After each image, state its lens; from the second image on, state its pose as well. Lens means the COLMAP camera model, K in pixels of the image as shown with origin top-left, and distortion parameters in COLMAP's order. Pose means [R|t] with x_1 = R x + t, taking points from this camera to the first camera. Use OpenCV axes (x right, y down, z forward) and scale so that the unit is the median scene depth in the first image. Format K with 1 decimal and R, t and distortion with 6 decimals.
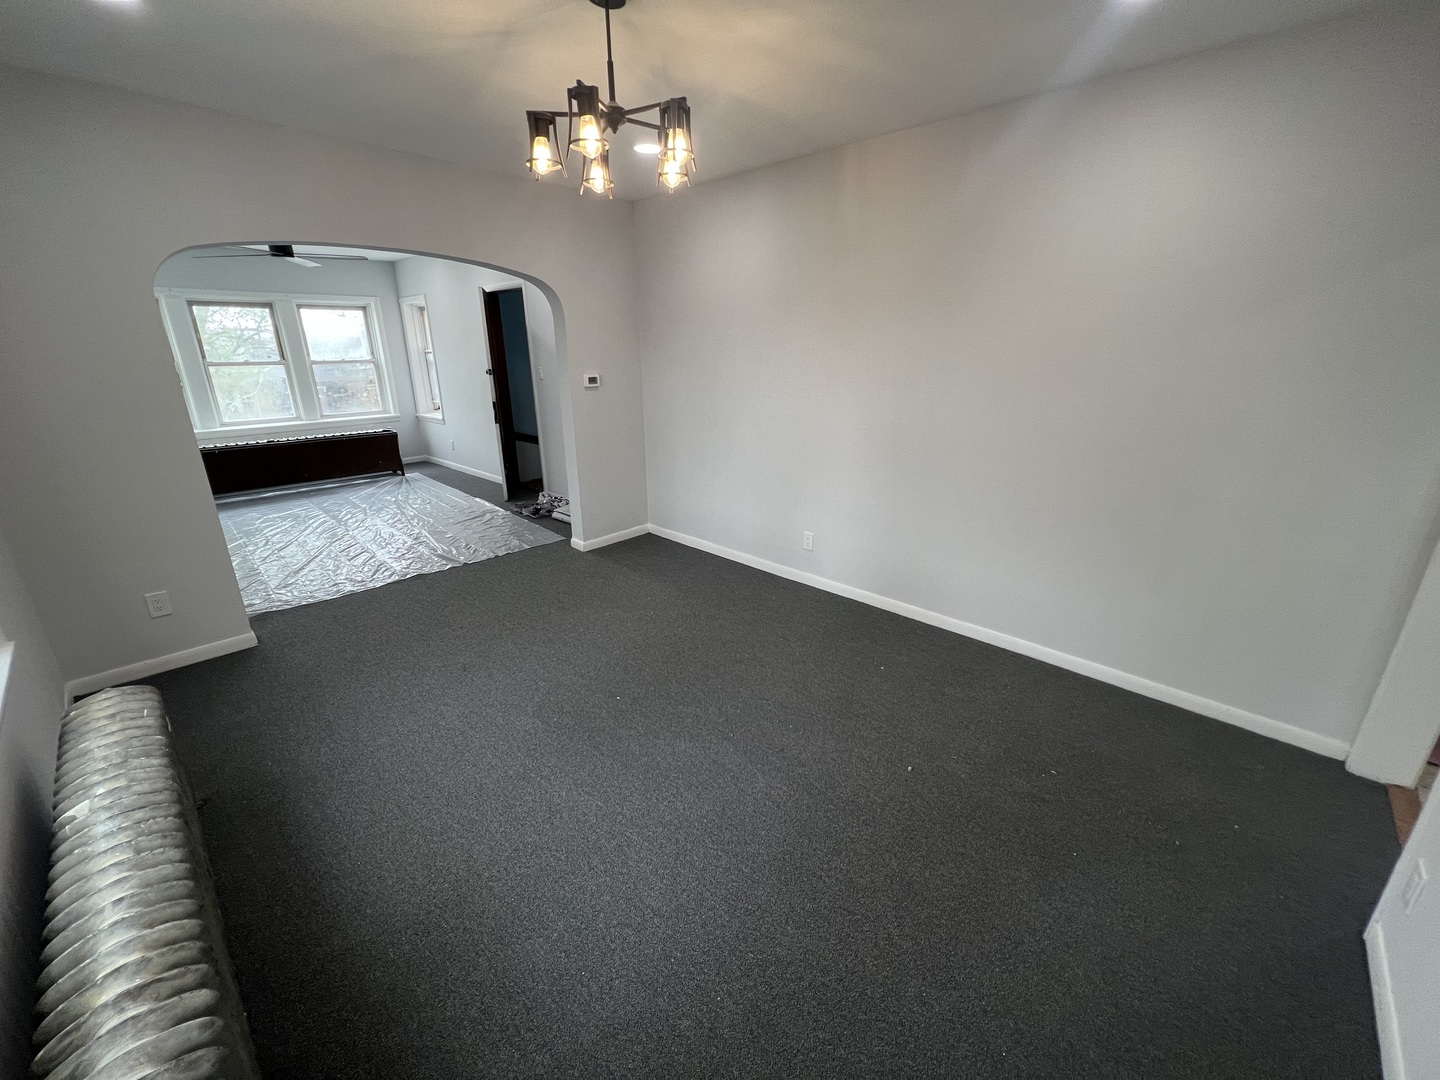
lens RADIAL K [[575.2, 0, 718.0], [0, 575.2, 538.2], [0, 0, 1]] dist [0.001495, 0.000635]
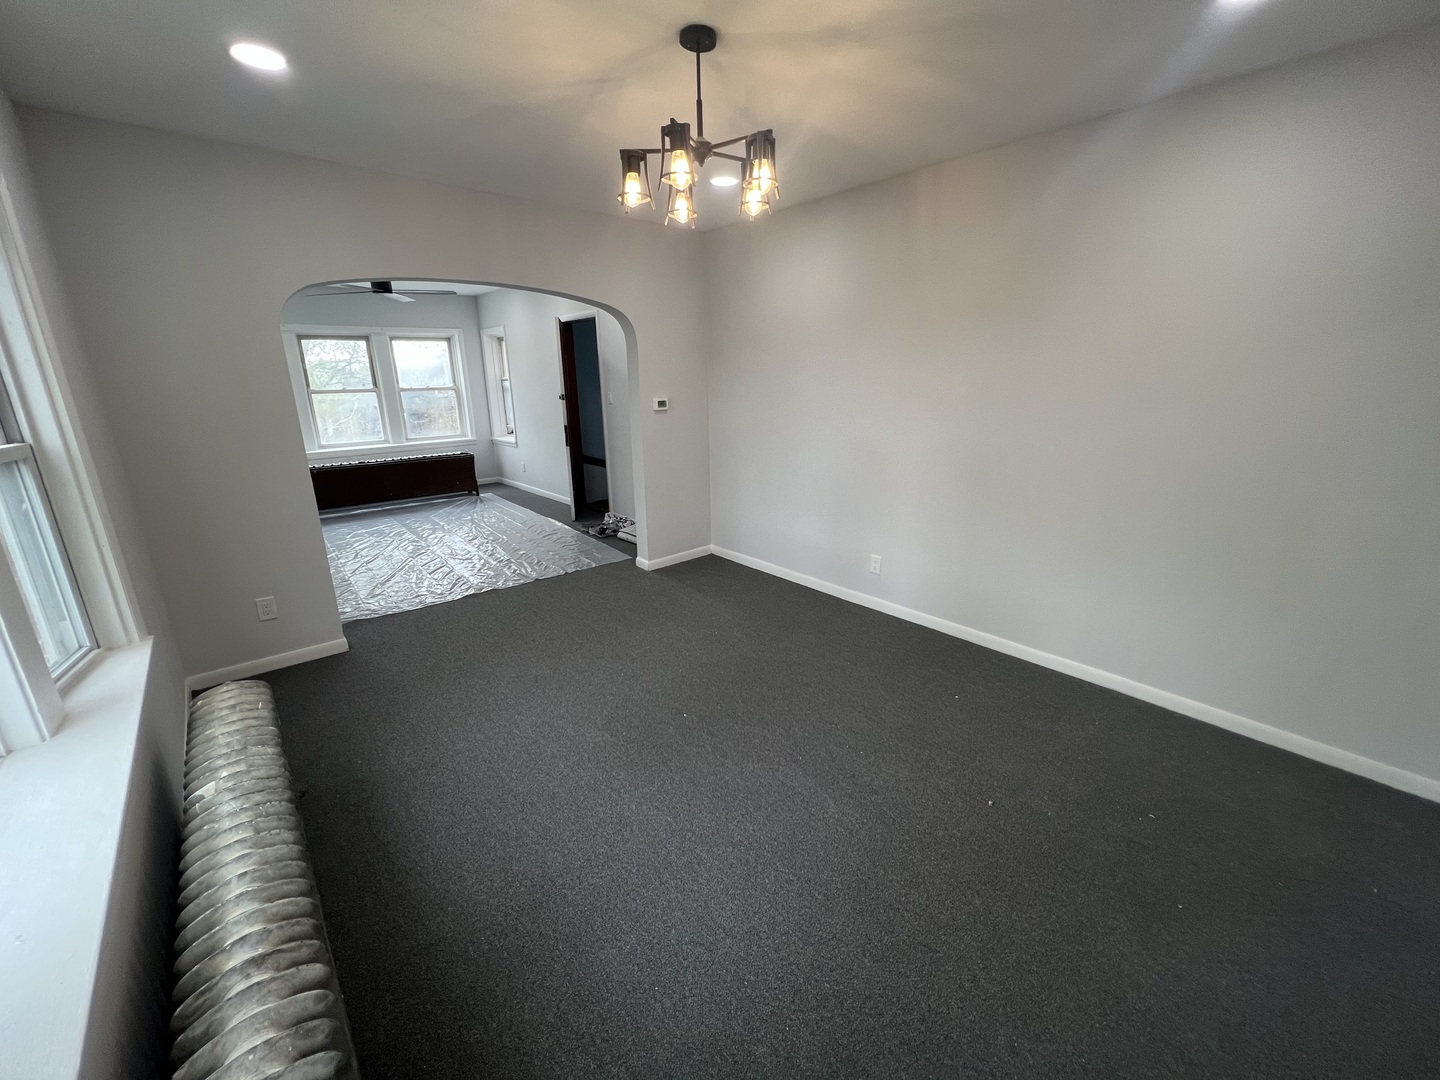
lens RADIAL K [[577.3, 0, 719.2], [0, 577.3, 538.5], [0, 0, 1]] dist [0.002395, 0.000489]
pose [[0.995464, 0.017547, -0.093504, -0.030424], [-0.021556, 0.998883, -0.042046, 0.013019], [0.092662, 0.043871, 0.994731, -0.010525]]
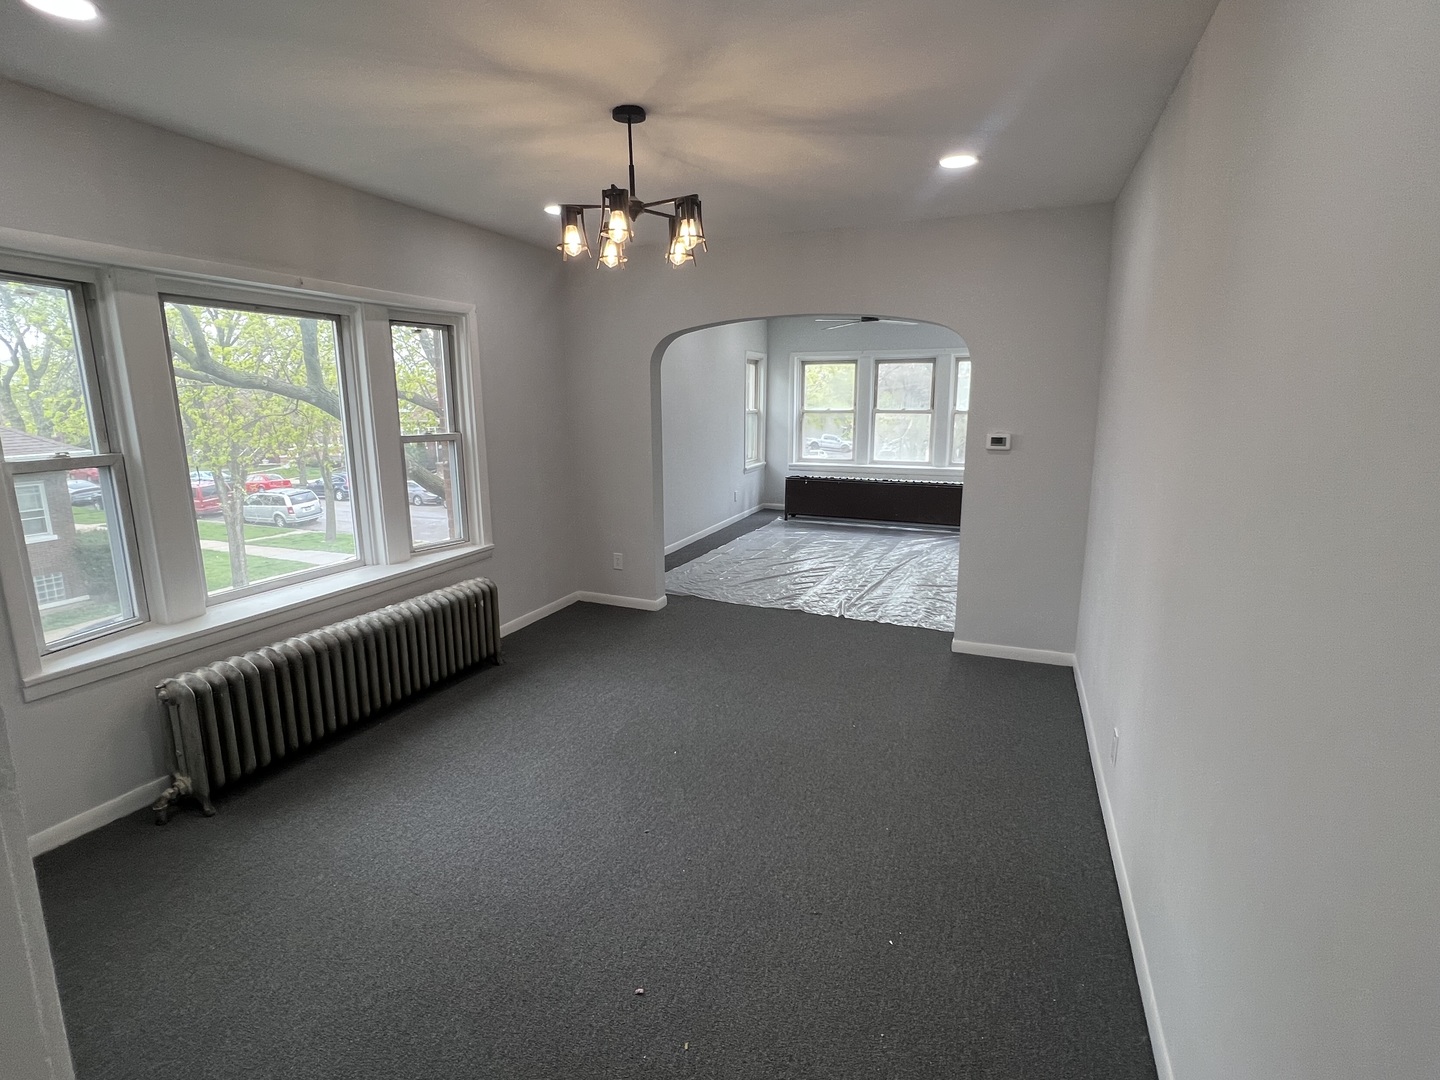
lens RADIAL K [[705.1, 0, 716.6], [0, 705.1, 538.4], [0, 0, 1]] dist [0.000538, -0.000084]
pose [[0.351829, 0.187878, -0.917016, 1.071755], [-0.296333, 0.951620, 0.081275, -0.224046], [0.887921, 0.243147, 0.390482, 0.630094]]
